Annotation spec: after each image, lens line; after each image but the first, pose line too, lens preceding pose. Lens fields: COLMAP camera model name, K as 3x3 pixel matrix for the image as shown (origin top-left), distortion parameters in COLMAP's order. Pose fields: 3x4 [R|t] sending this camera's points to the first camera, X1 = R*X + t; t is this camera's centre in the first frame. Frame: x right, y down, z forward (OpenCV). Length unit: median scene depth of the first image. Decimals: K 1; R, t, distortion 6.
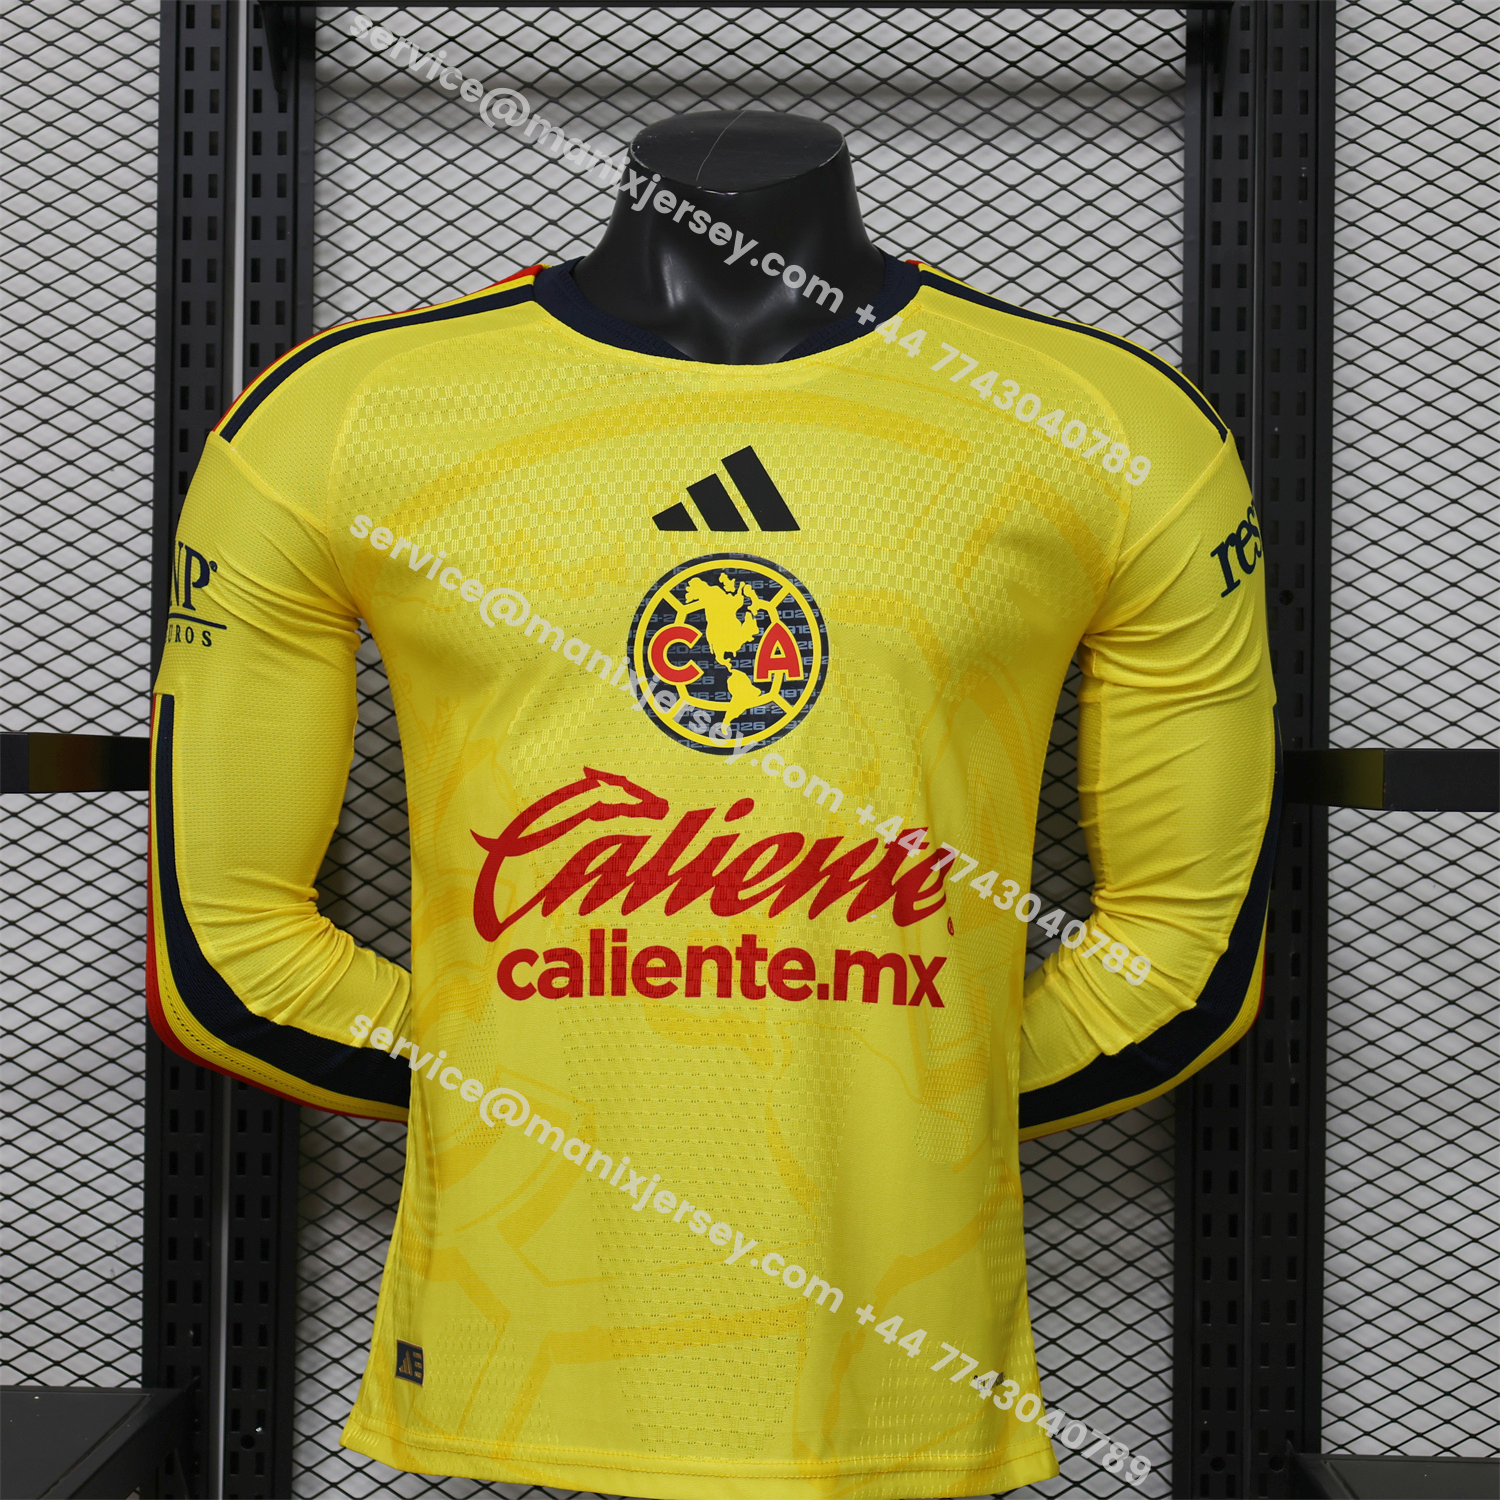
lens RADIAL K [[3659.1, 0, 750.0], [0, 3659.1, 750.0], [0, 0, 1]] dist [0.081739, -0.556754]
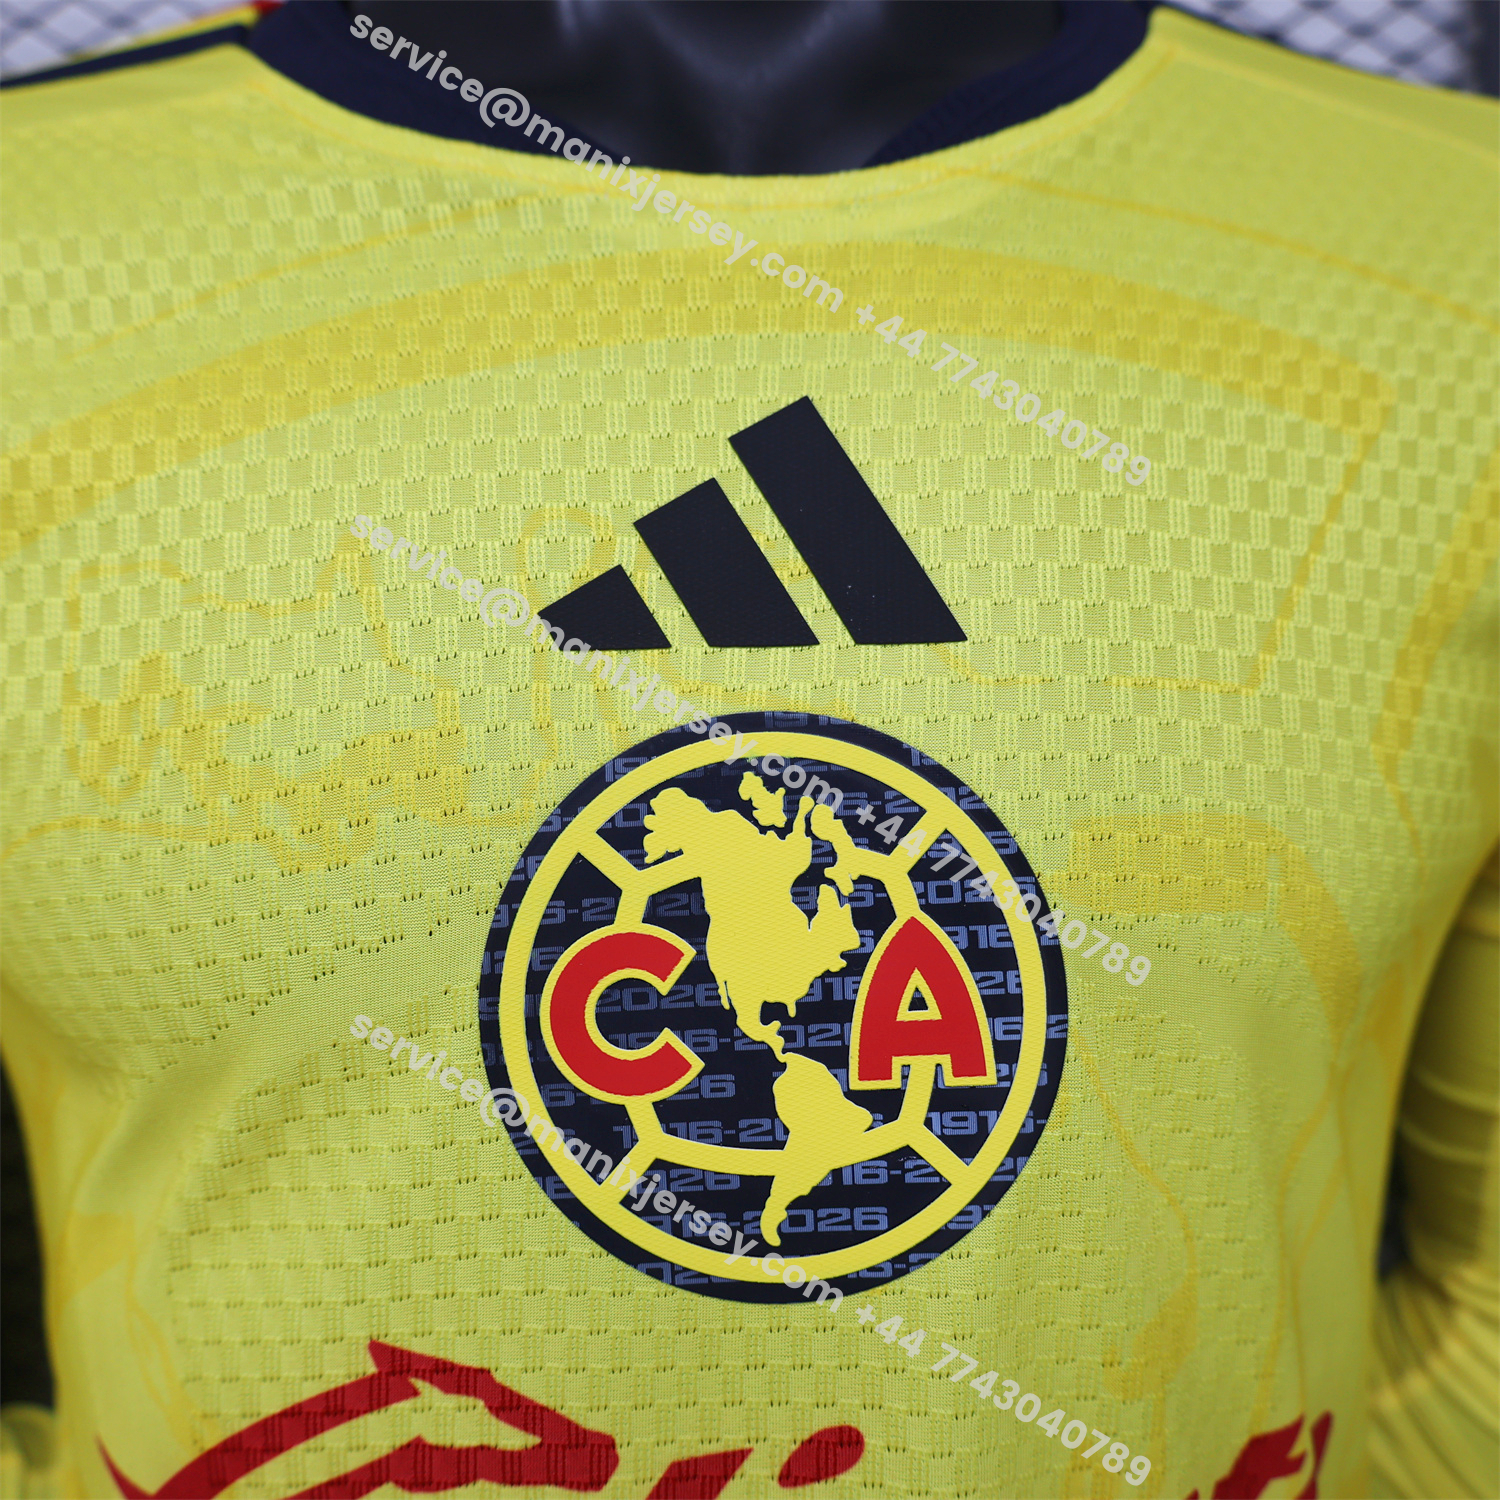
lens RADIAL K [[1497.3, 0, 750.1], [0, 1497.3, 733.9], [0, 0, 1]] dist [0.003466, 0.013780]
pose [[0.996810, -0.034686, 0.071873, -0.016372], [0.024992, 0.990983, 0.131637, -0.066458], [-0.075791, -0.129420, 0.988689, 0.810241]]
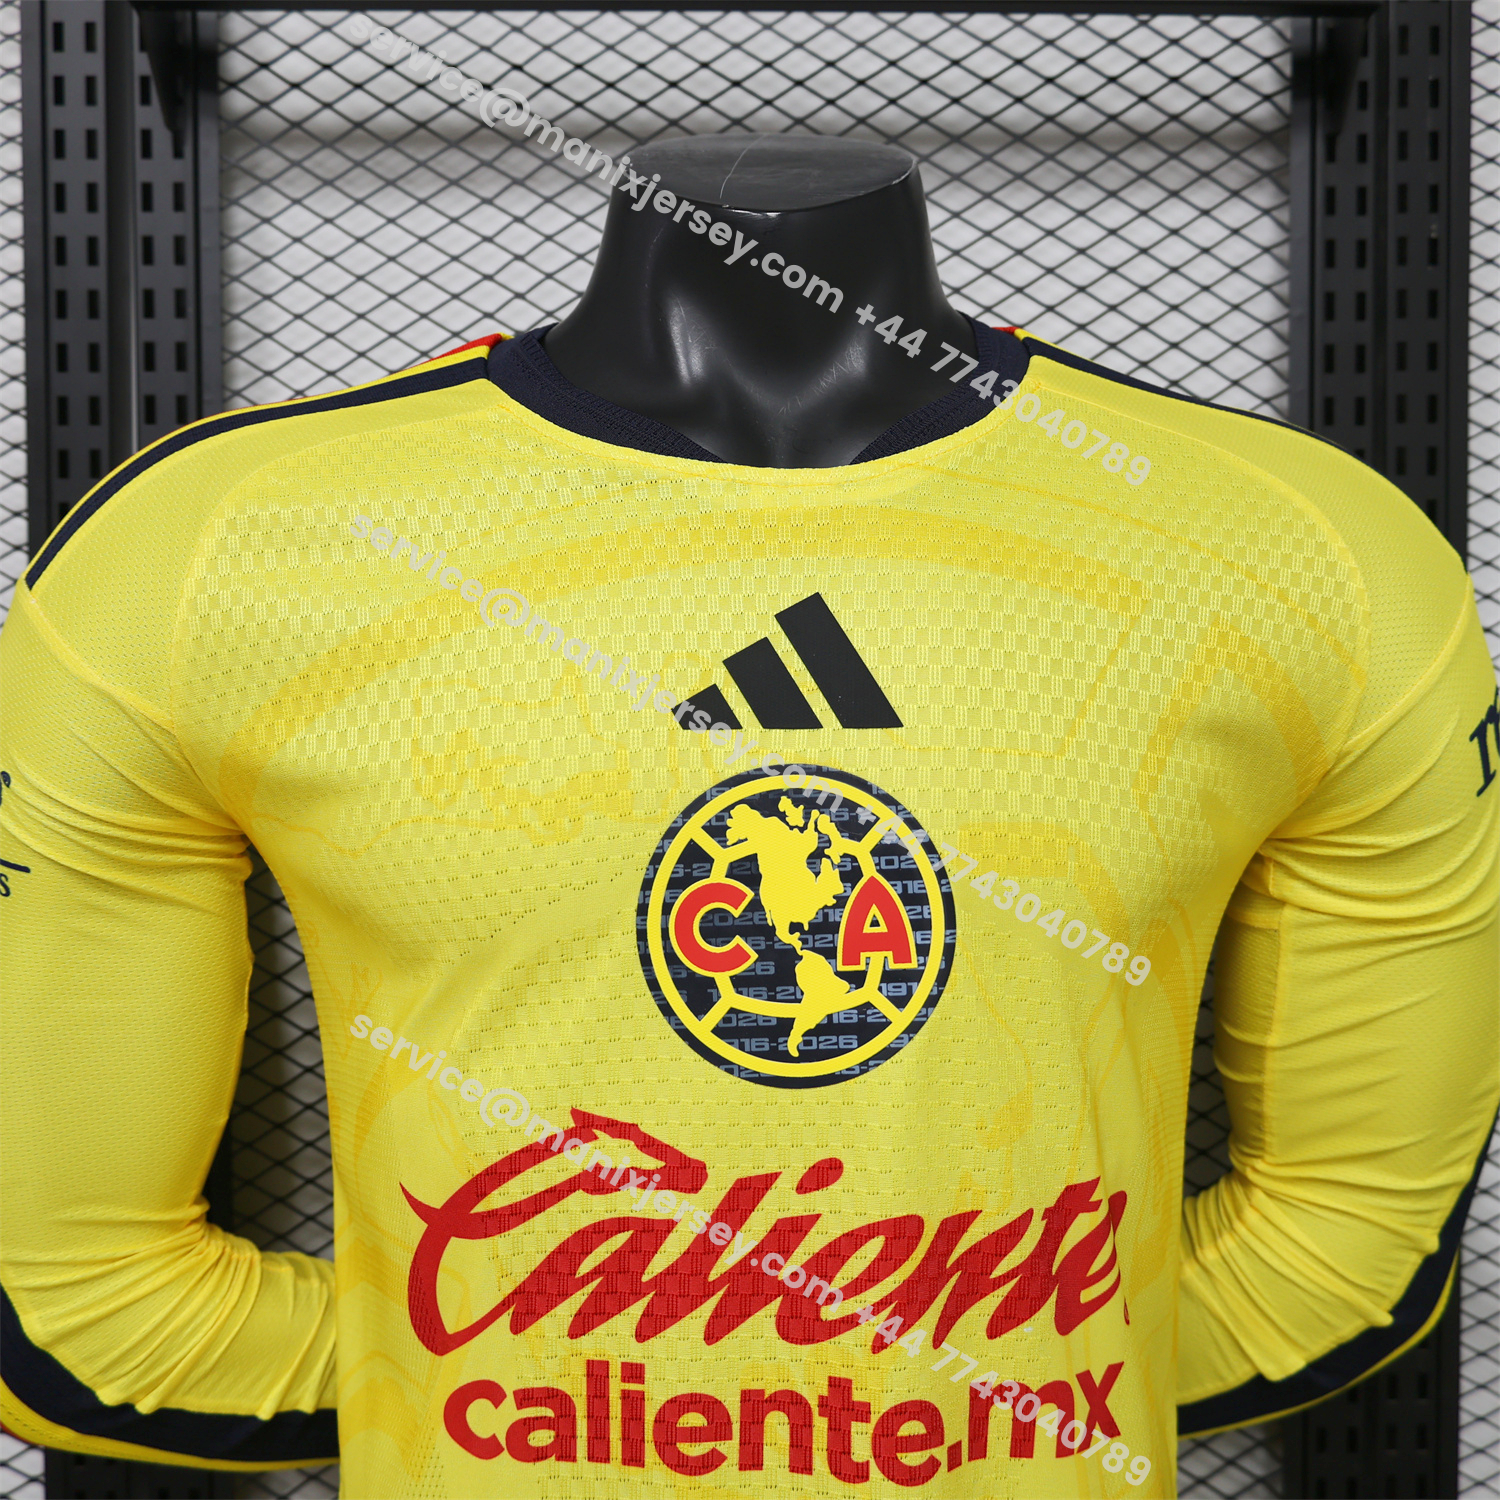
lens RADIAL K [[1638.2, 0, 750.0], [0, 1638.2, 750.0], [0, 0, 1]] dist [0.001623, -0.003737]
pose [[0.997928, -0.017150, 0.062020, -0.029131], [0.013376, 0.998062, 0.060775, -0.069559], [-0.062942, -0.059819, 0.996223, 0.674896]]
